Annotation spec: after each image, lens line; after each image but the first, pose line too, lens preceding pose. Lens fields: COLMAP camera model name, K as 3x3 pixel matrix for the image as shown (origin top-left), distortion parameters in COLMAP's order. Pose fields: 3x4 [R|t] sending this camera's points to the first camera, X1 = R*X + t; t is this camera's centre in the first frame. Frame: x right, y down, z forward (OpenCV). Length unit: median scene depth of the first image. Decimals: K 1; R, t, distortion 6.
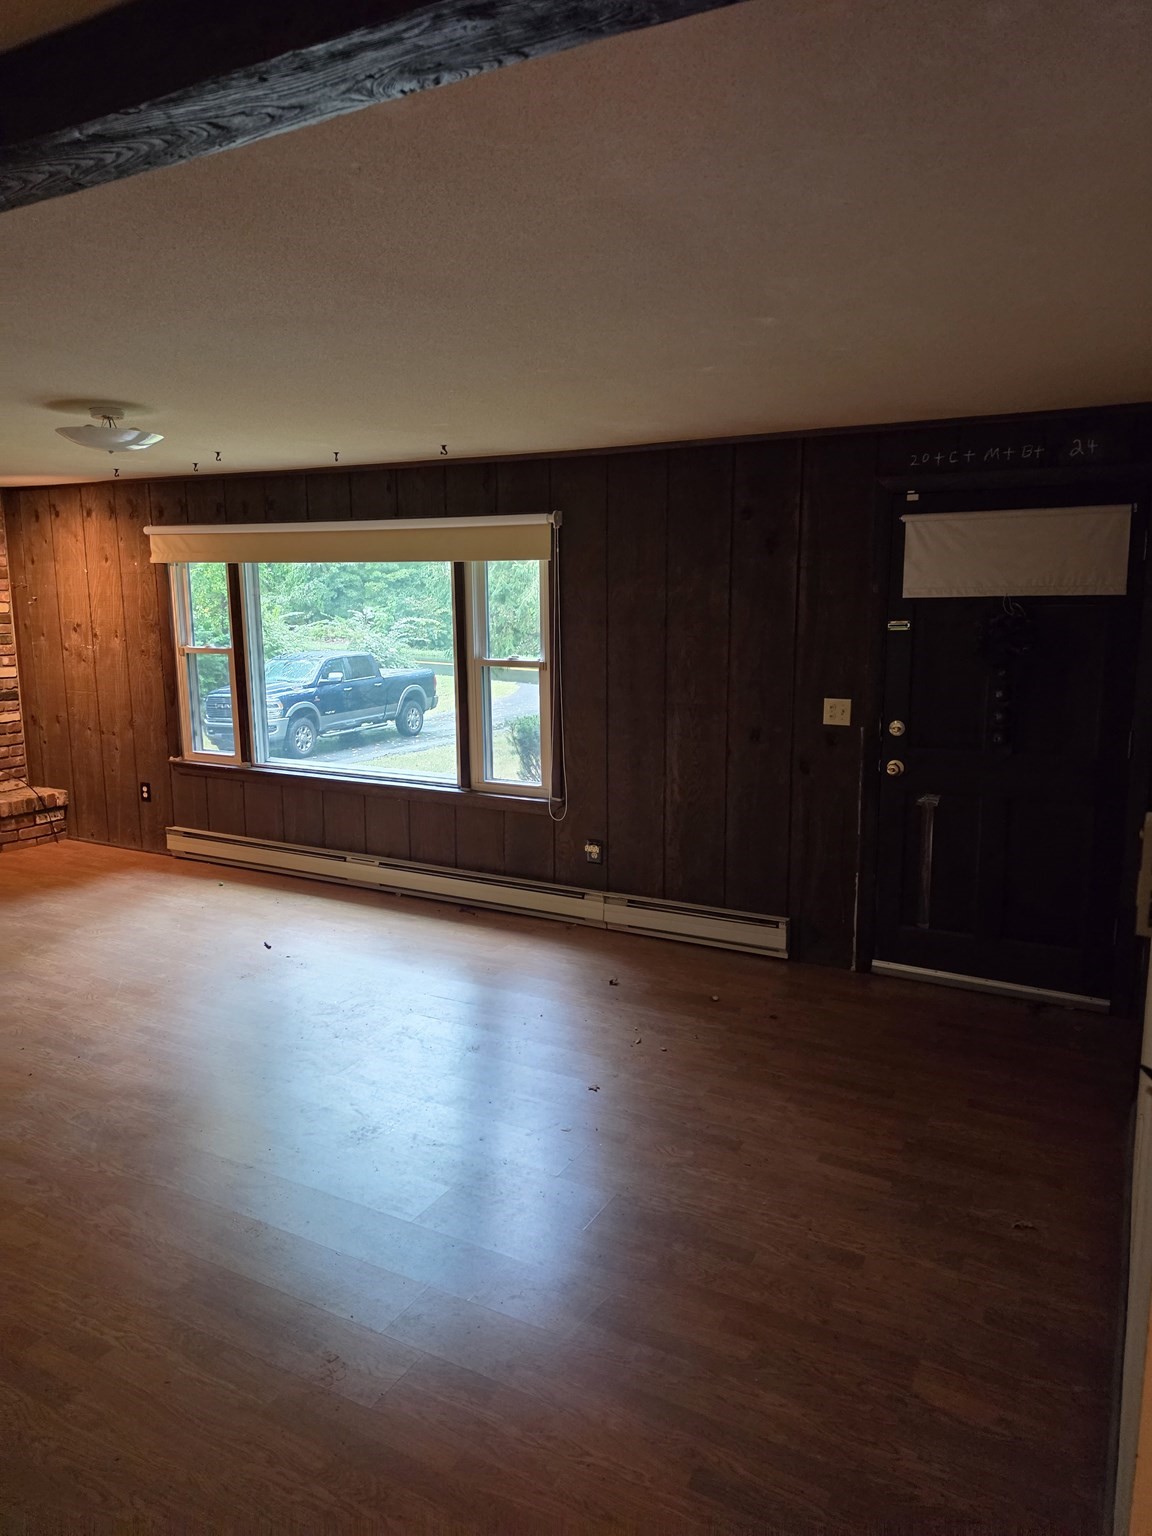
lens RADIAL K [[1046.1, 0, 562.4], [0, 1046.1, 774.0], [0, 0, 1]] dist [0.054445, -0.067440]
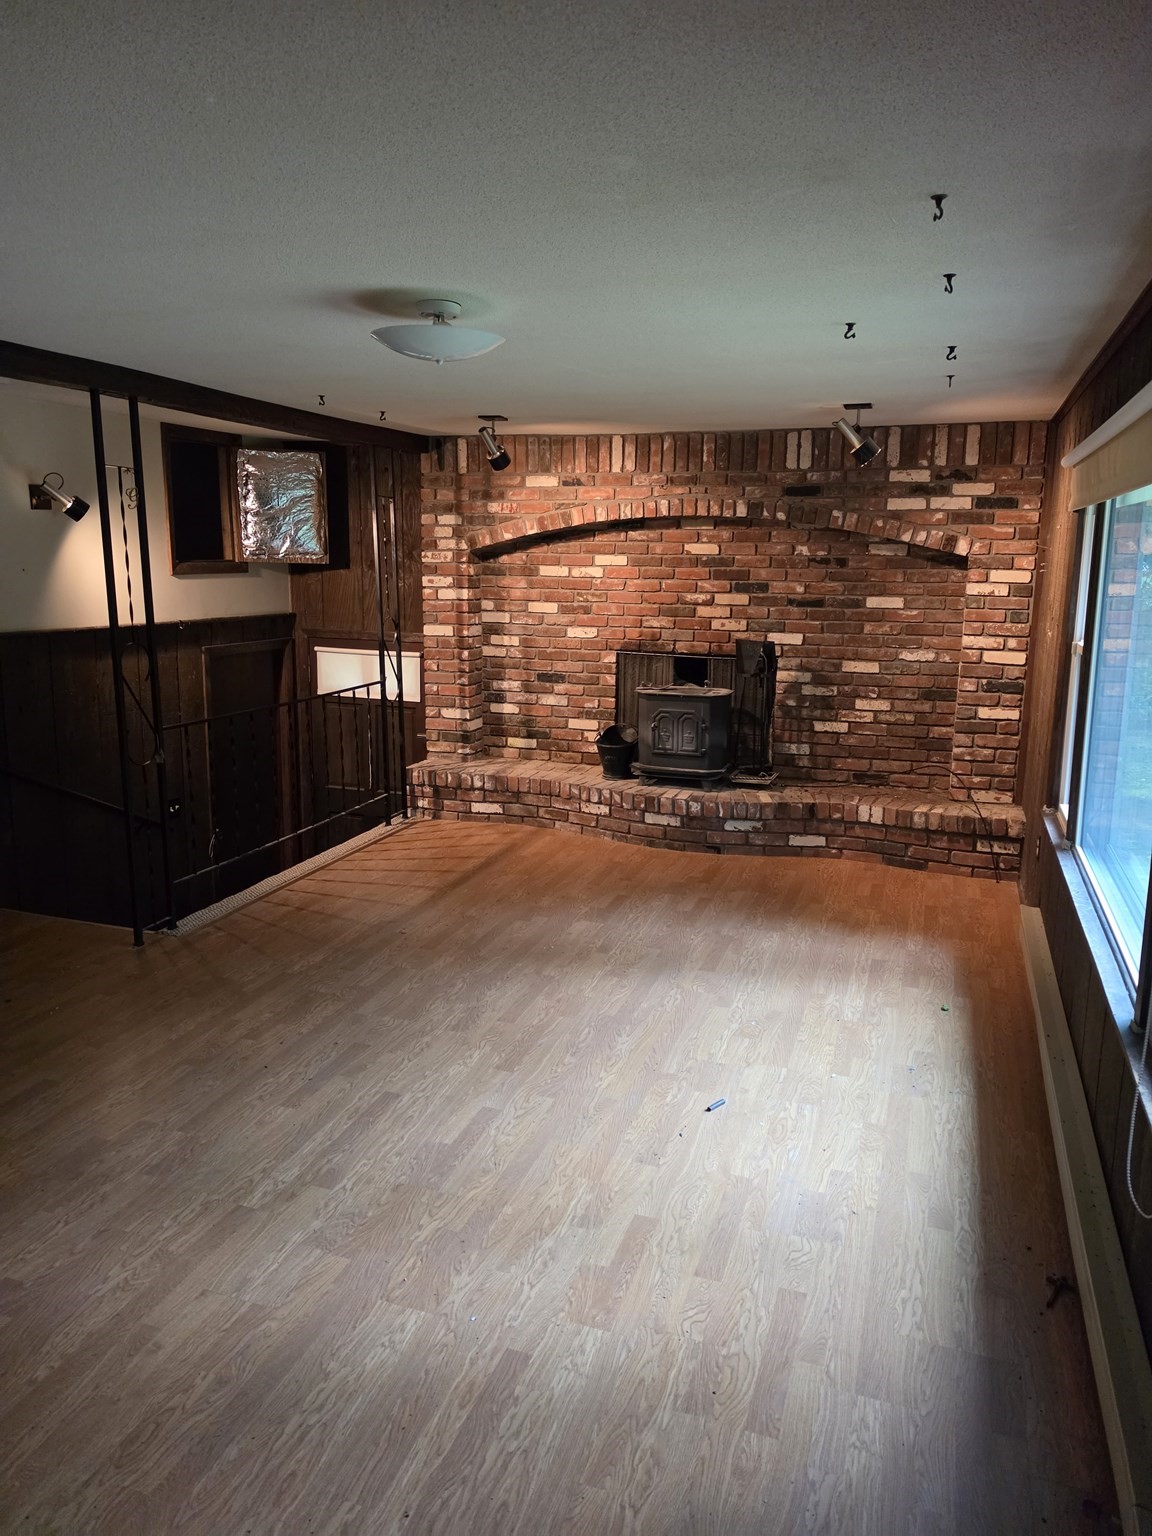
lens RADIAL K [[1046.1, 0, 579.4], [0, 1046.1, 756.9], [0, 0, 1]] dist [0.054445, -0.067440]
pose [[0.169191, 0.188863, -0.967319, 0.308170], [-0.179017, 0.971031, 0.158276, -0.140170], [0.969189, 0.146387, 0.198099, 0.827198]]
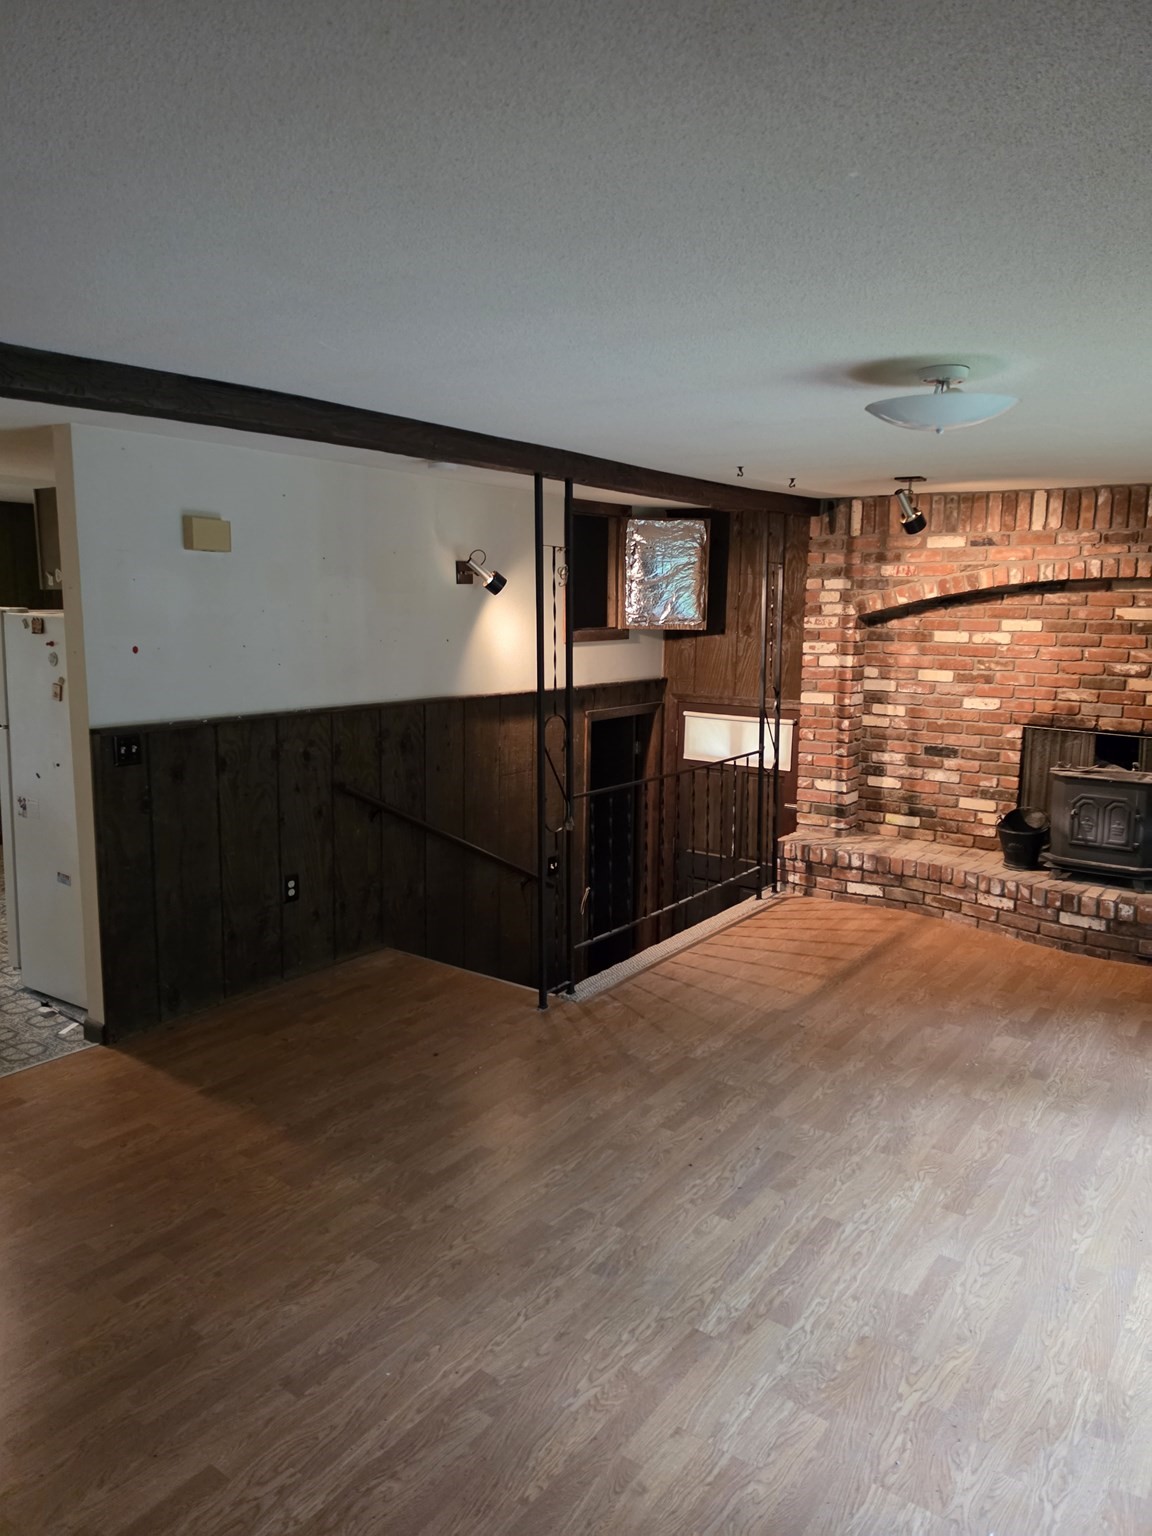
lens RADIAL K [[1046.1, 0, 557.8], [0, 1046.1, 762.6], [0, 0, 1]] dist [0.054445, -0.067440]
pose [[-0.136455, 0.147226, -0.979645, 0.262749], [-0.176171, 0.969526, 0.170244, -0.139439], [0.974856, 0.195815, -0.106360, 0.729082]]
